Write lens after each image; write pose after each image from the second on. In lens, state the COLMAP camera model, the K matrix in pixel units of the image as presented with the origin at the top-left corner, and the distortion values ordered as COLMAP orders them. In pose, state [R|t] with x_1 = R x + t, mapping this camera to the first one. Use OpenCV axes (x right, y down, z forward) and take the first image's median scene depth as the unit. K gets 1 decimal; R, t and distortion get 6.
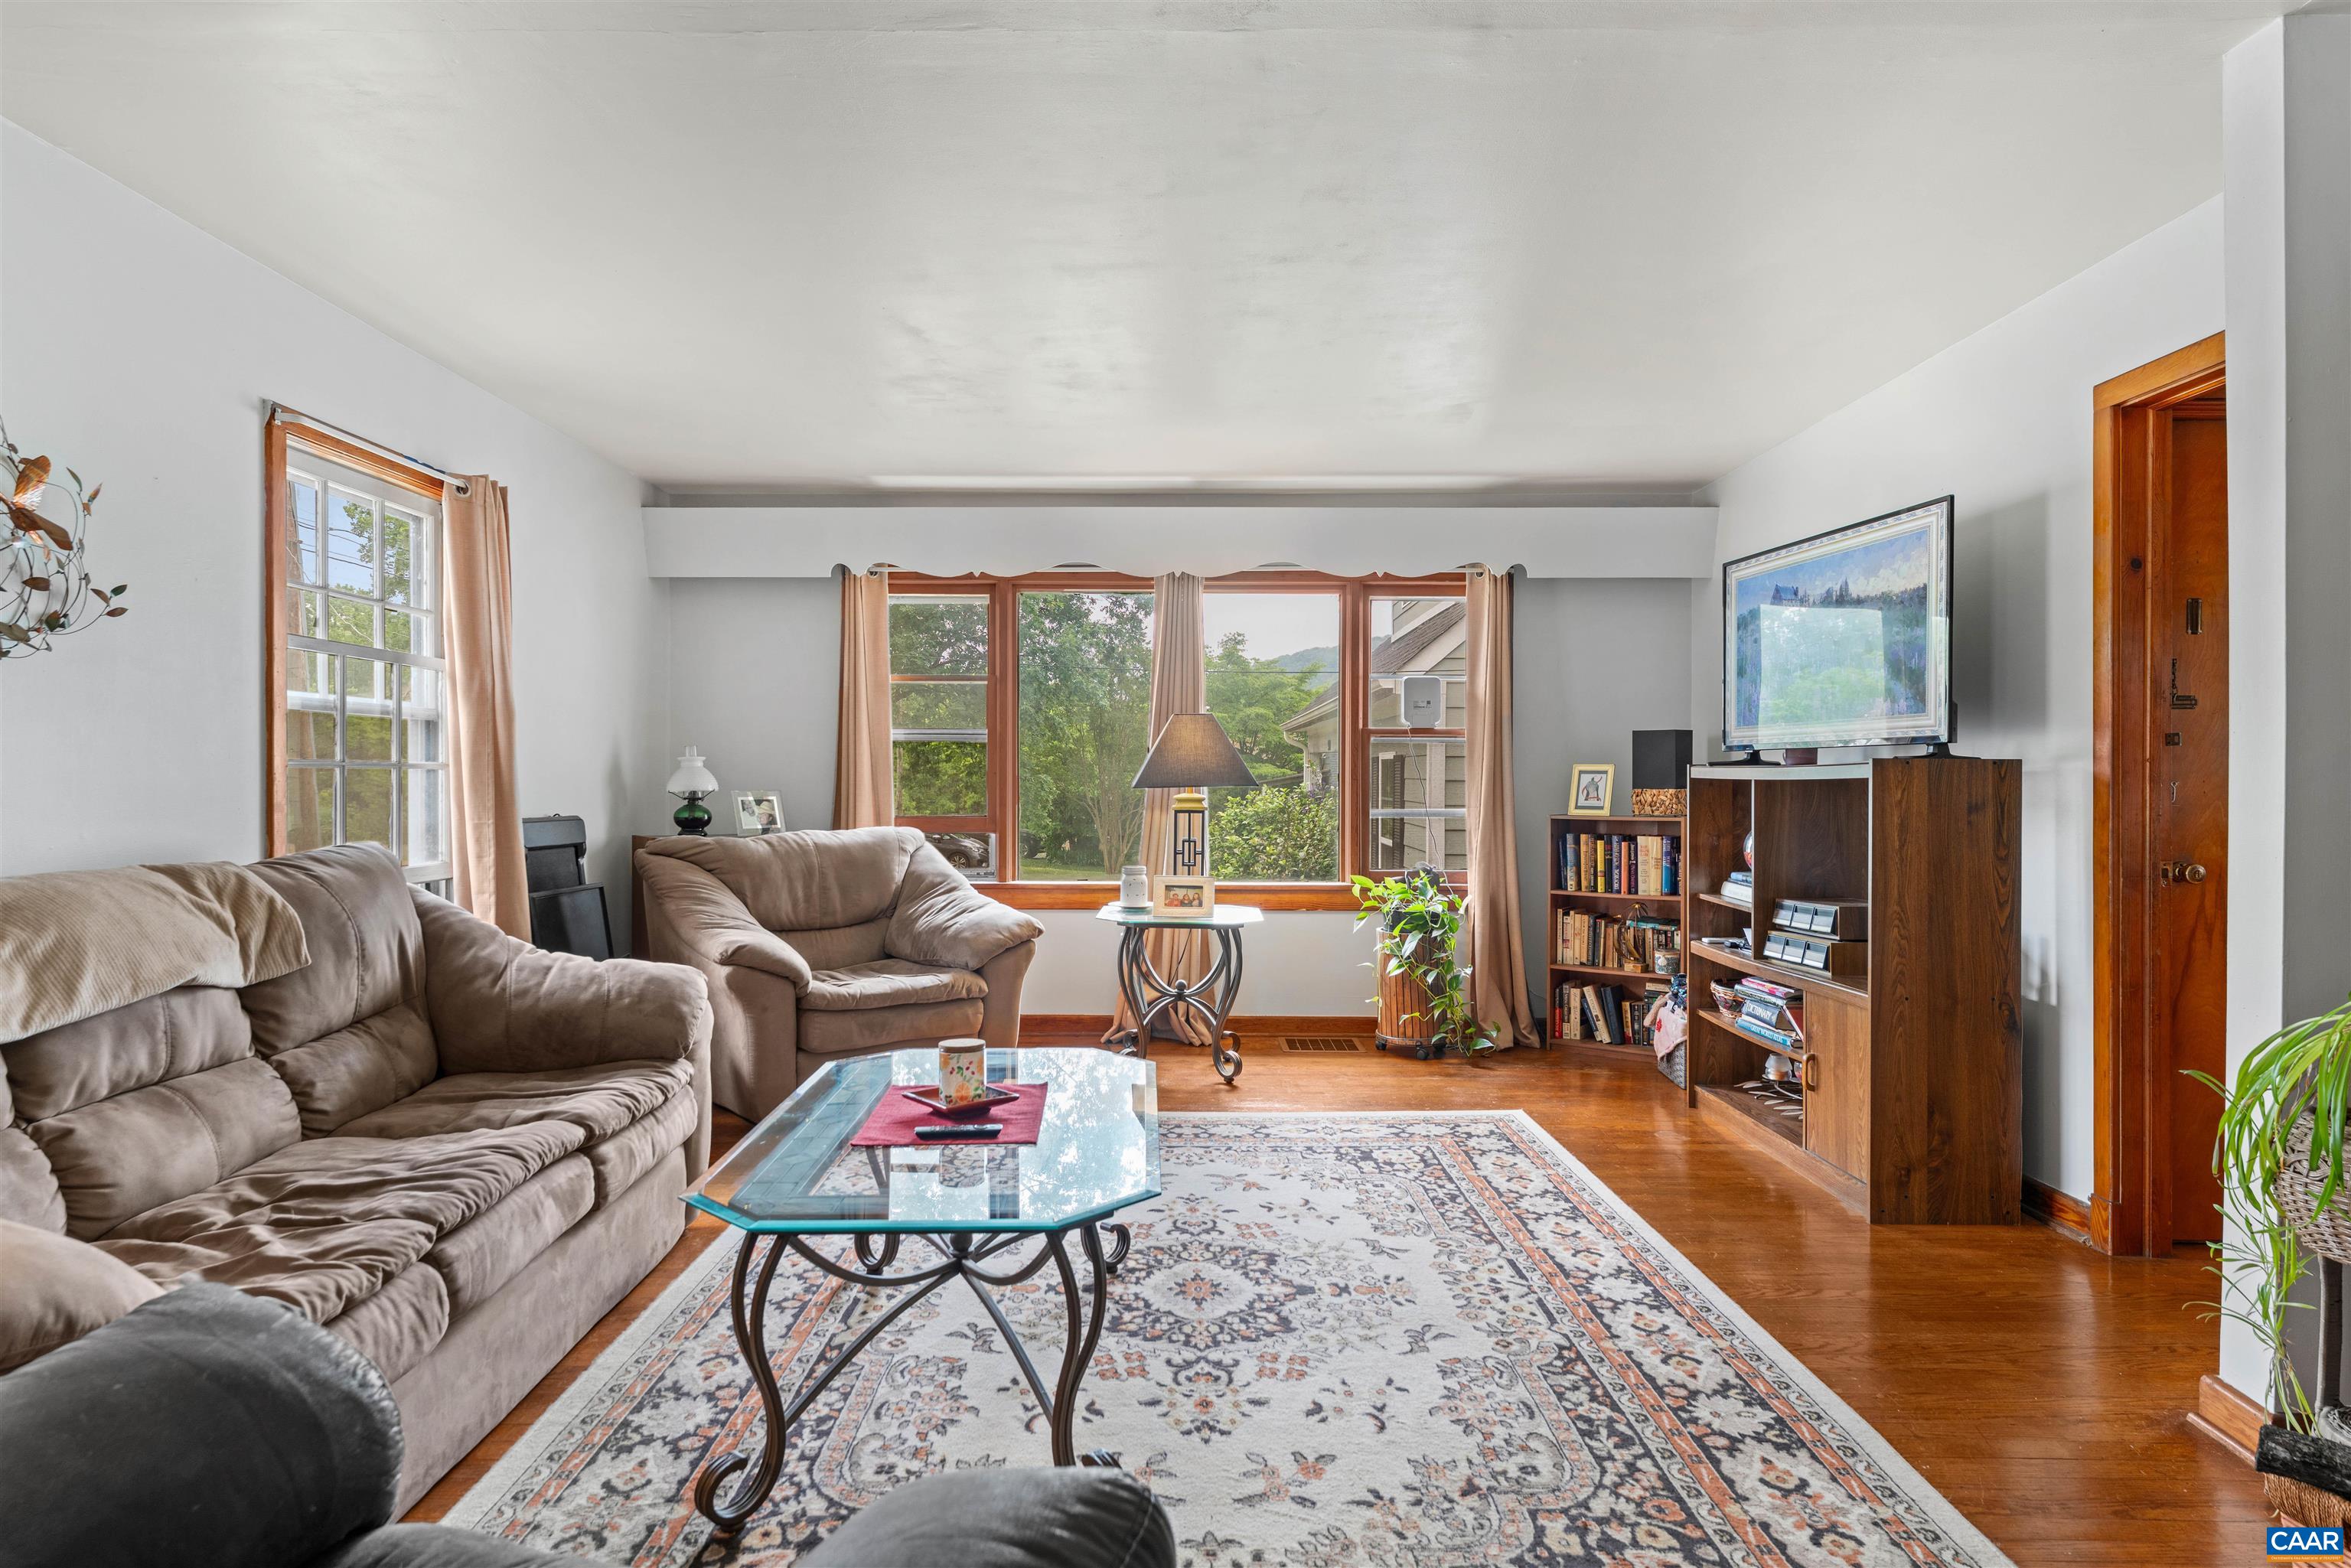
lens RADIAL K [[1309.3, 0, 1176.7], [0, 1309.3, 777.4], [0, 0, 1]] dist [-0.003011, 0.000519]
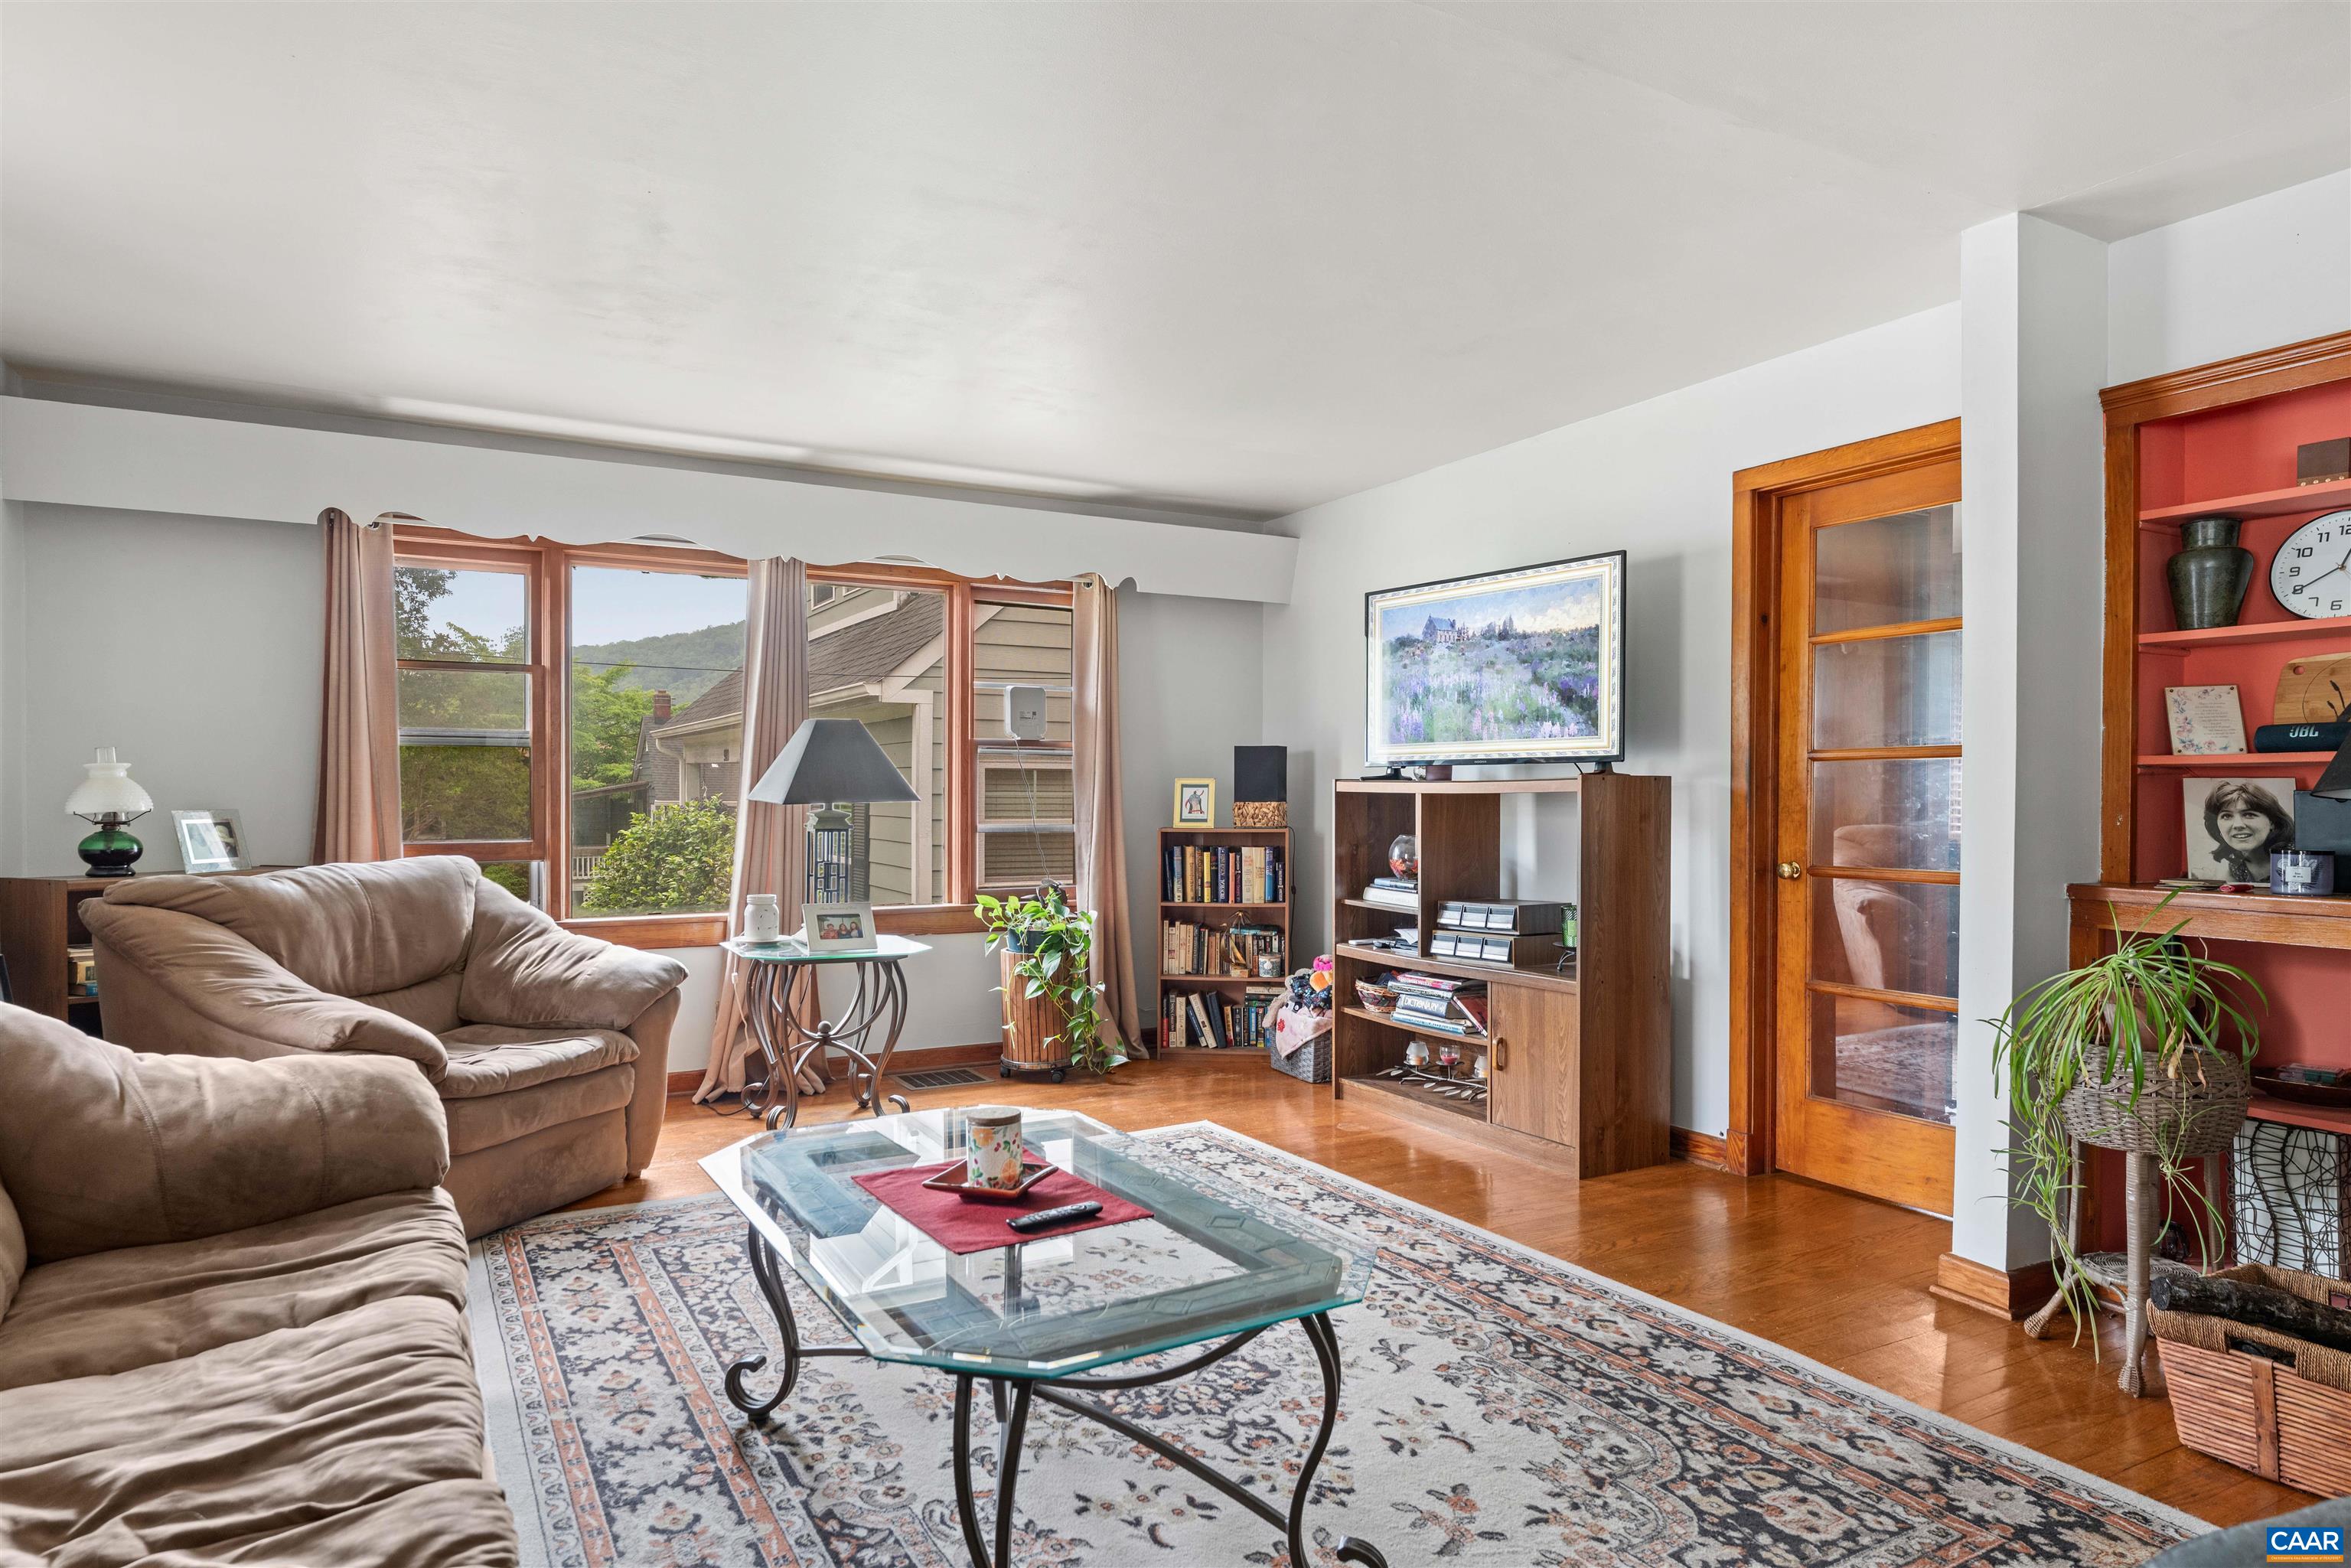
lens RADIAL K [[1346.0, 0, 1160.5], [0, 1346.0, 805.4], [0, 0, 1]] dist [0.000457, -0.000178]
pose [[0.871523, -0.006400, 0.490314, -0.393479], [0.000812, 0.999932, 0.011608, -0.001753], [-0.490355, -0.009719, 0.871469, 0.163363]]
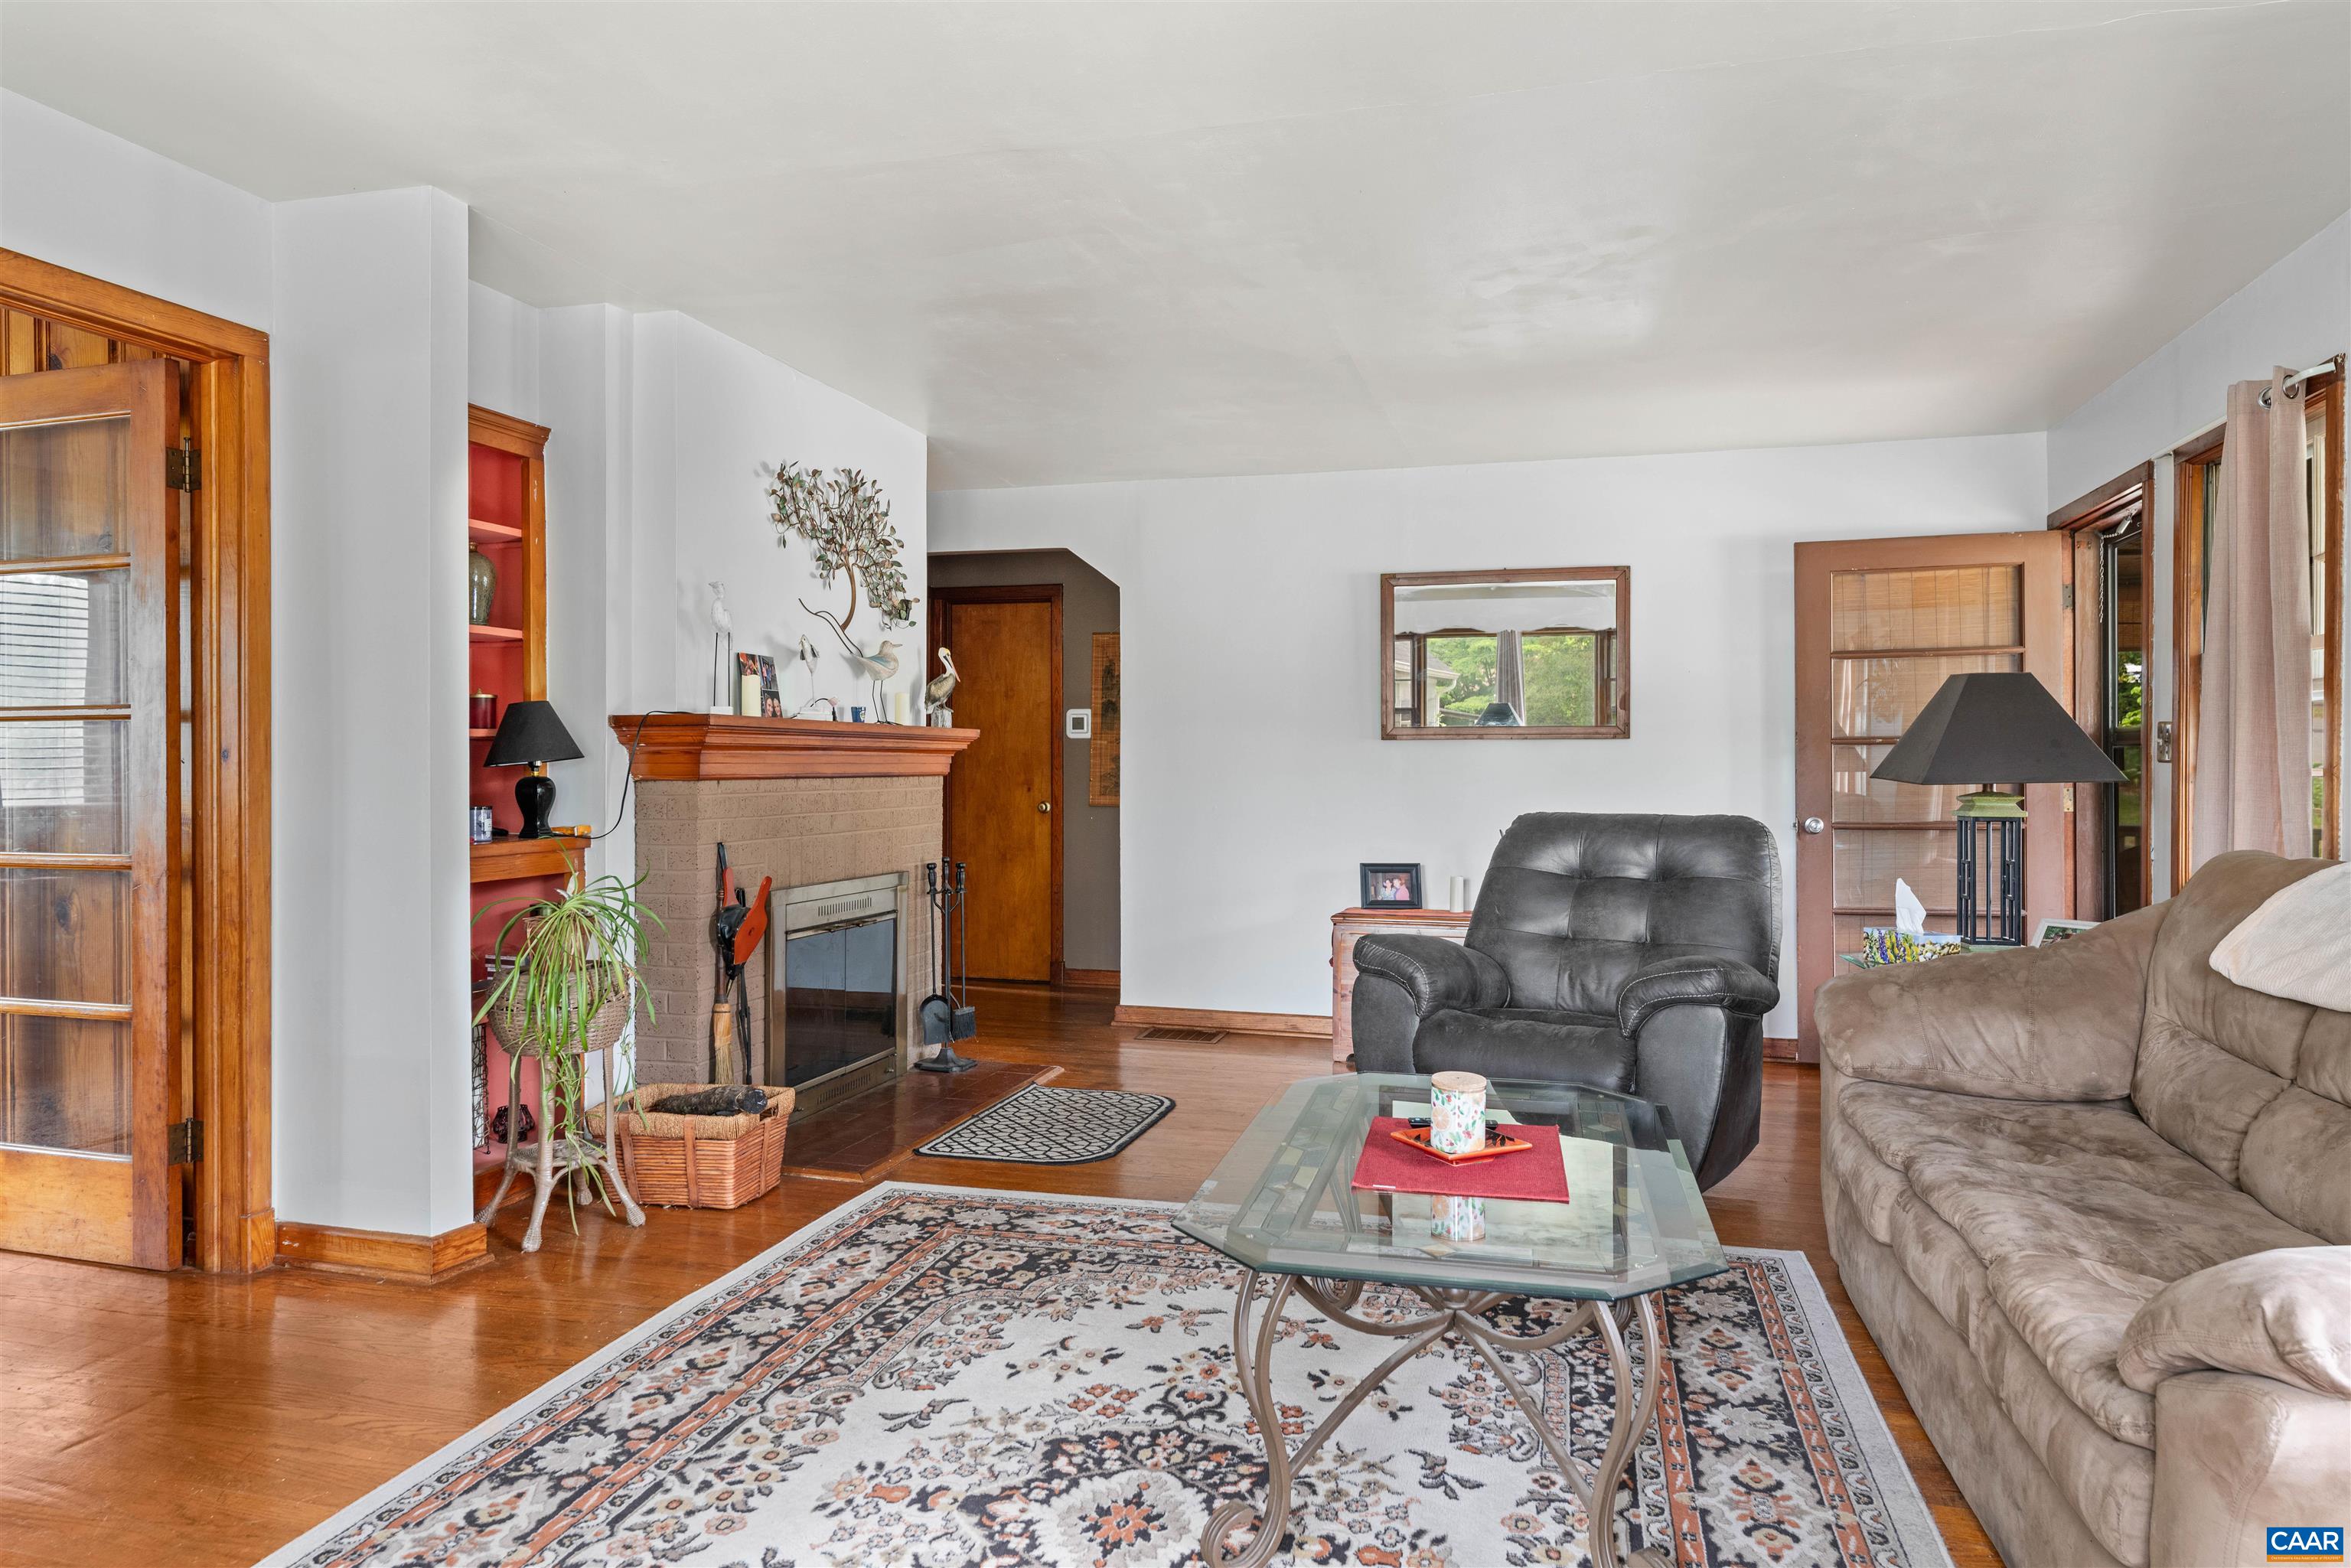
lens RADIAL K [[1465.4, 0, 1175.5], [0, 1465.4, 784.0], [0, 0, 1]] dist [0.001258, -0.001537]
pose [[-0.964897, -0.009267, 0.262464, -0.188010], [-0.005129, 0.999852, 0.016445, -0.002457], [-0.262577, 0.014522, -0.964802, 1.576522]]
